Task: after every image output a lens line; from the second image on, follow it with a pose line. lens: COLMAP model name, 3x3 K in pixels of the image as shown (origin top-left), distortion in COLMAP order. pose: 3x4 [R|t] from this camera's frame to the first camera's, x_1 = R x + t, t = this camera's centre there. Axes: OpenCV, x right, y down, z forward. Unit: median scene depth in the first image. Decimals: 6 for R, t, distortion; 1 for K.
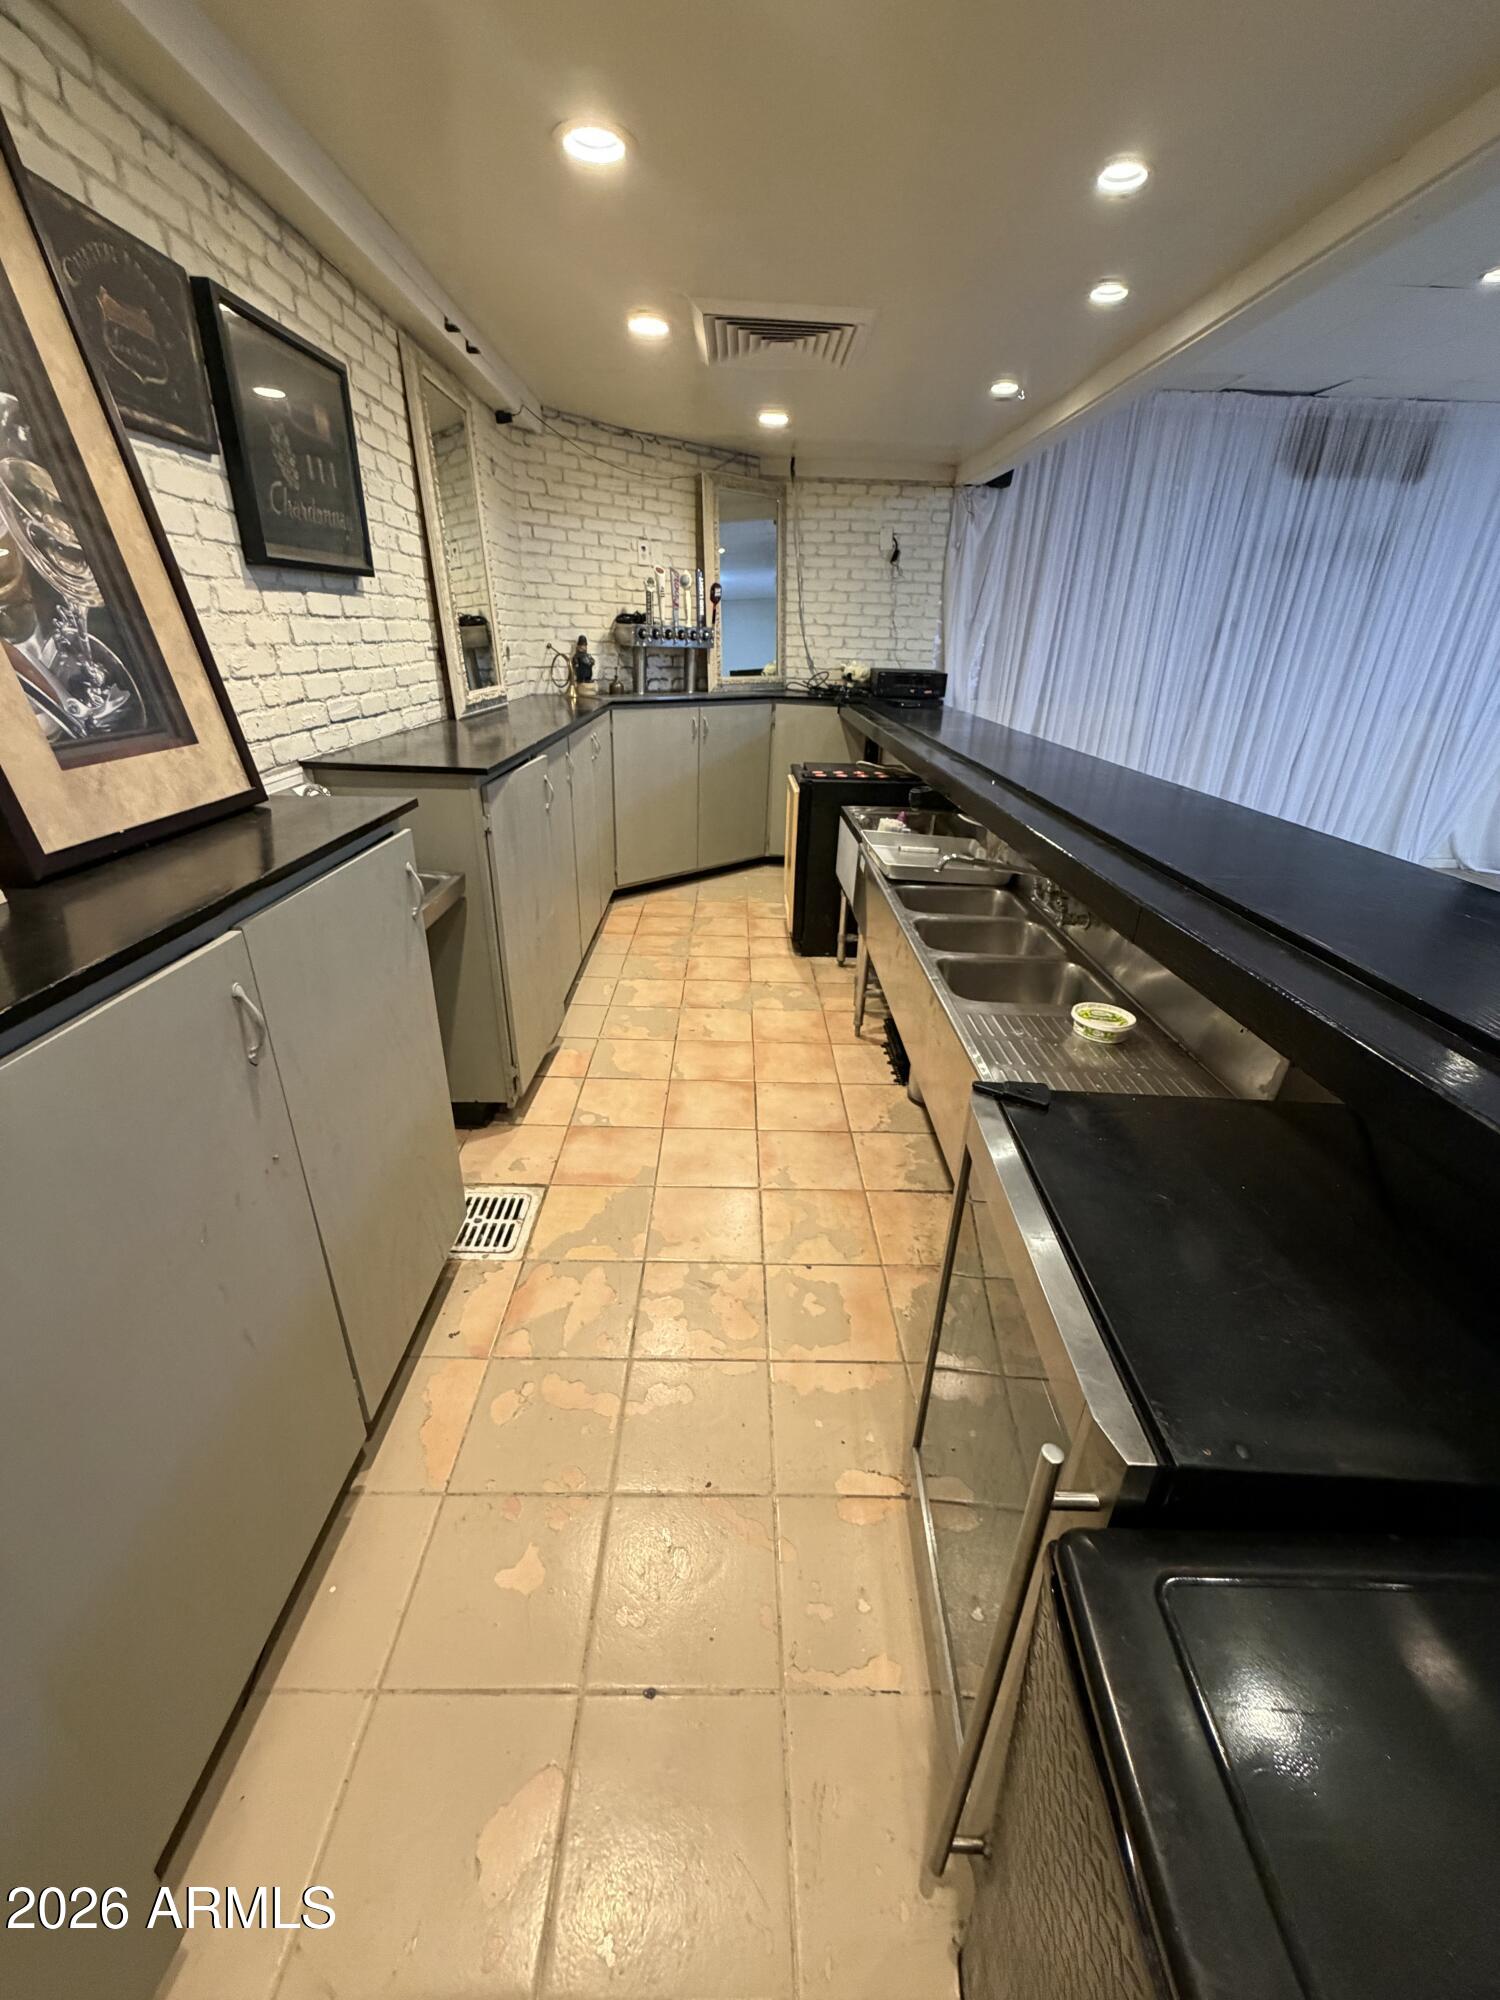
lens RADIAL K [[798.5, 0, 747.7], [0, 798.5, 995.8], [0, 0, 1]] dist [0.000639, 0.000236]
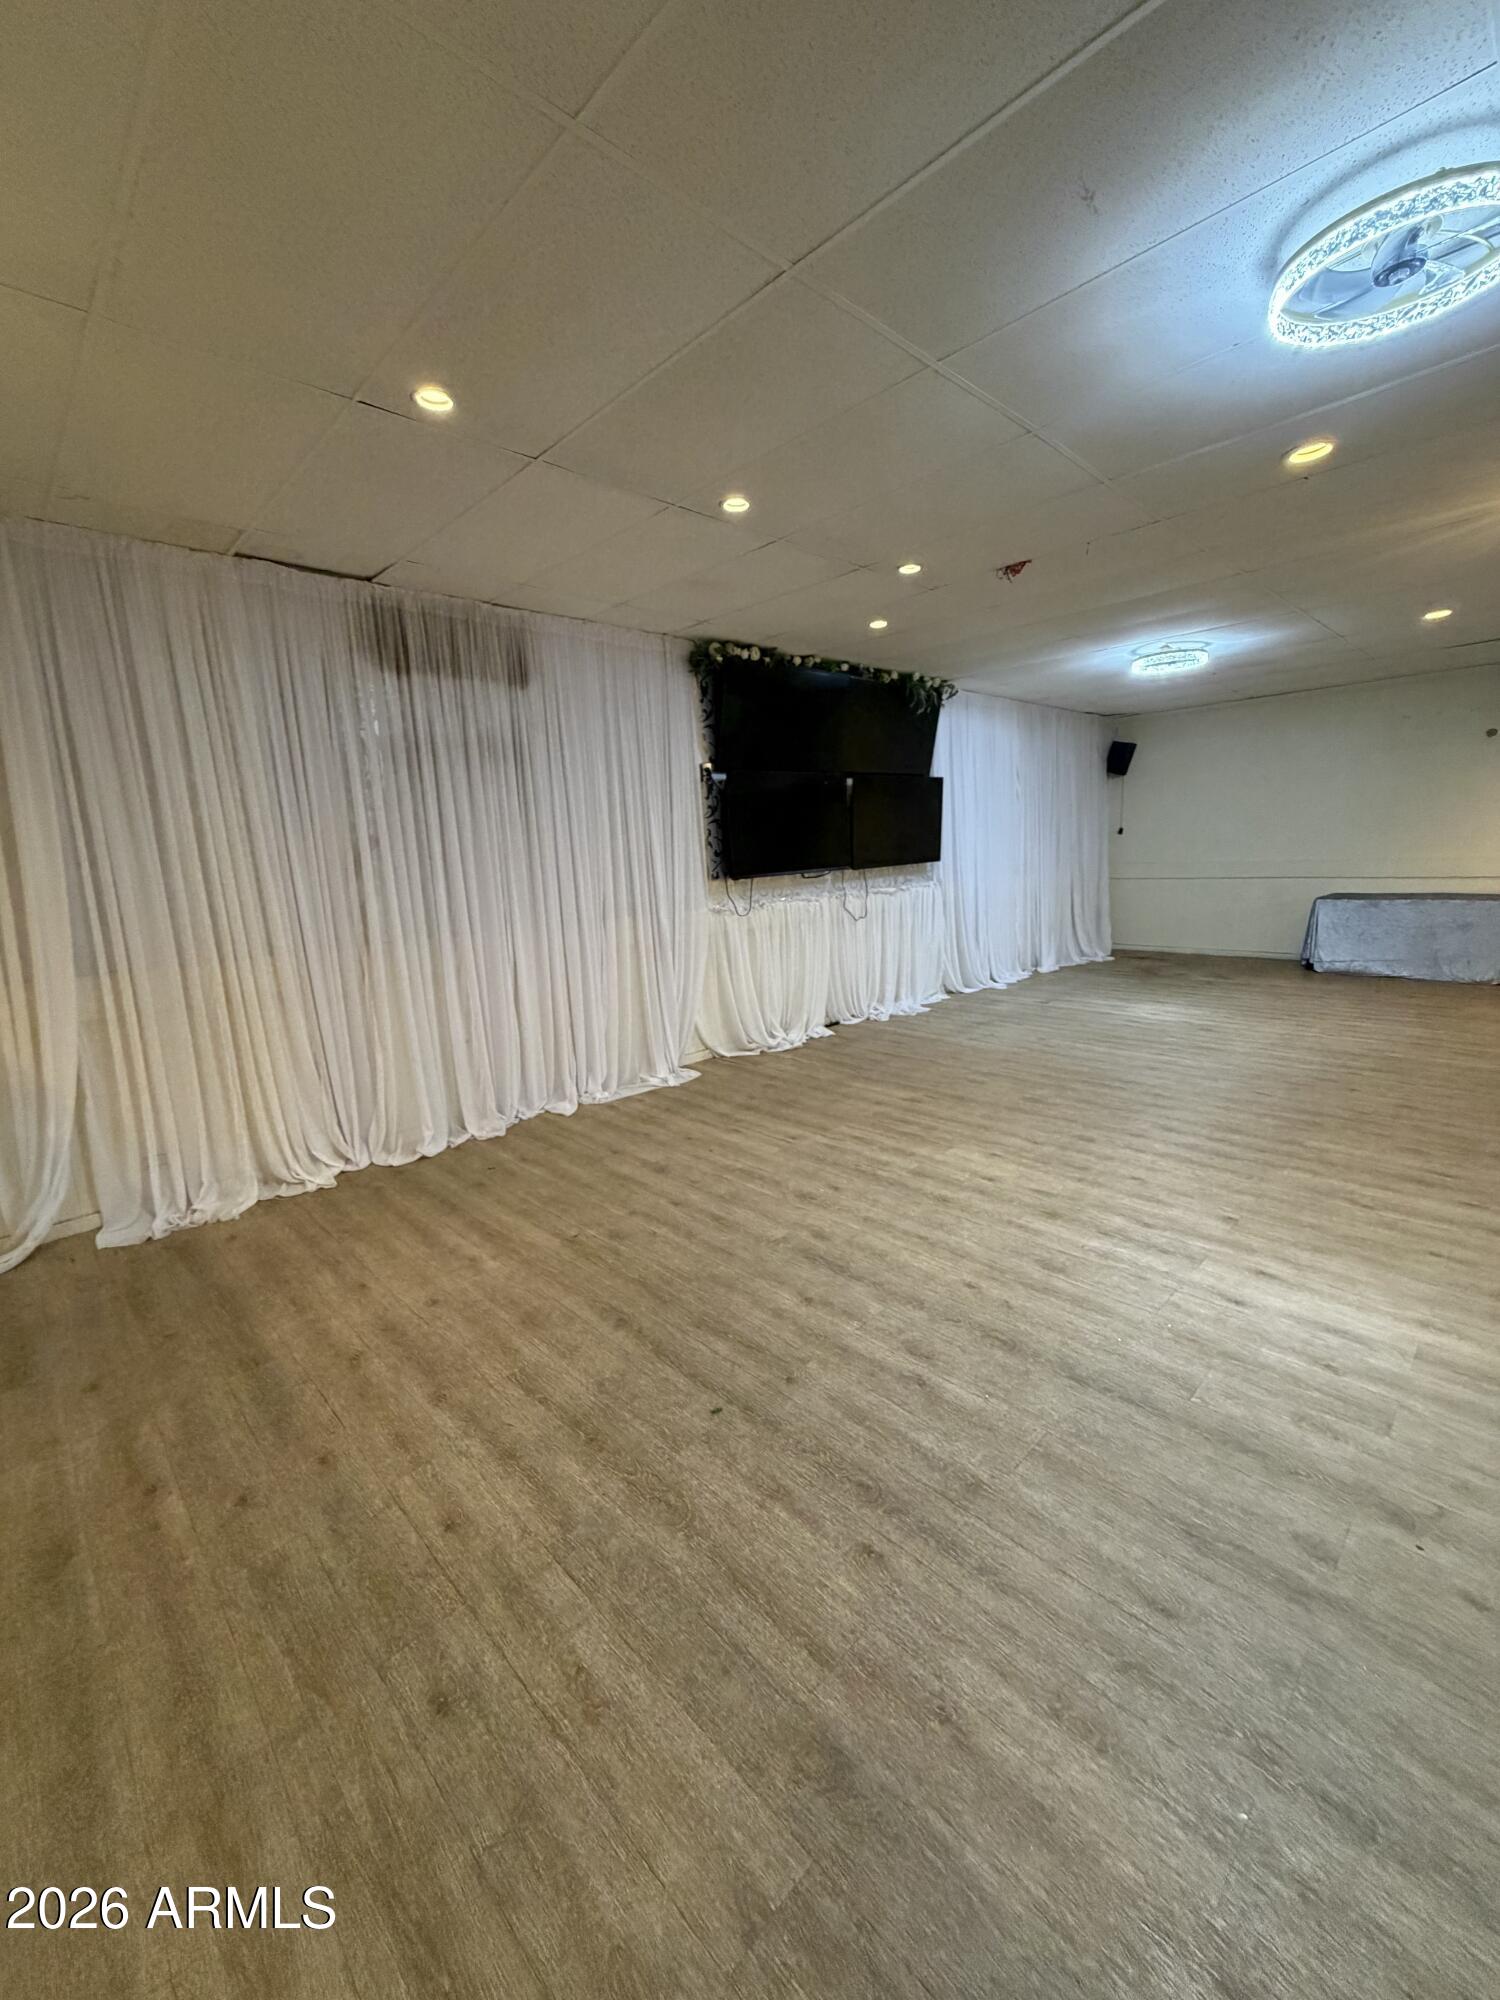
lens RADIAL K [[799.2, 0, 747.7], [0, 799.2, 996.6], [0, 0, 1]] dist [-0.000383, 0.000477]
pose [[0.729366, -0.185916, 0.658378, 0.368420], [0.340597, 0.933300, -0.113772, -0.129727], [-0.593312, 0.307223, 0.744040, 0.290519]]
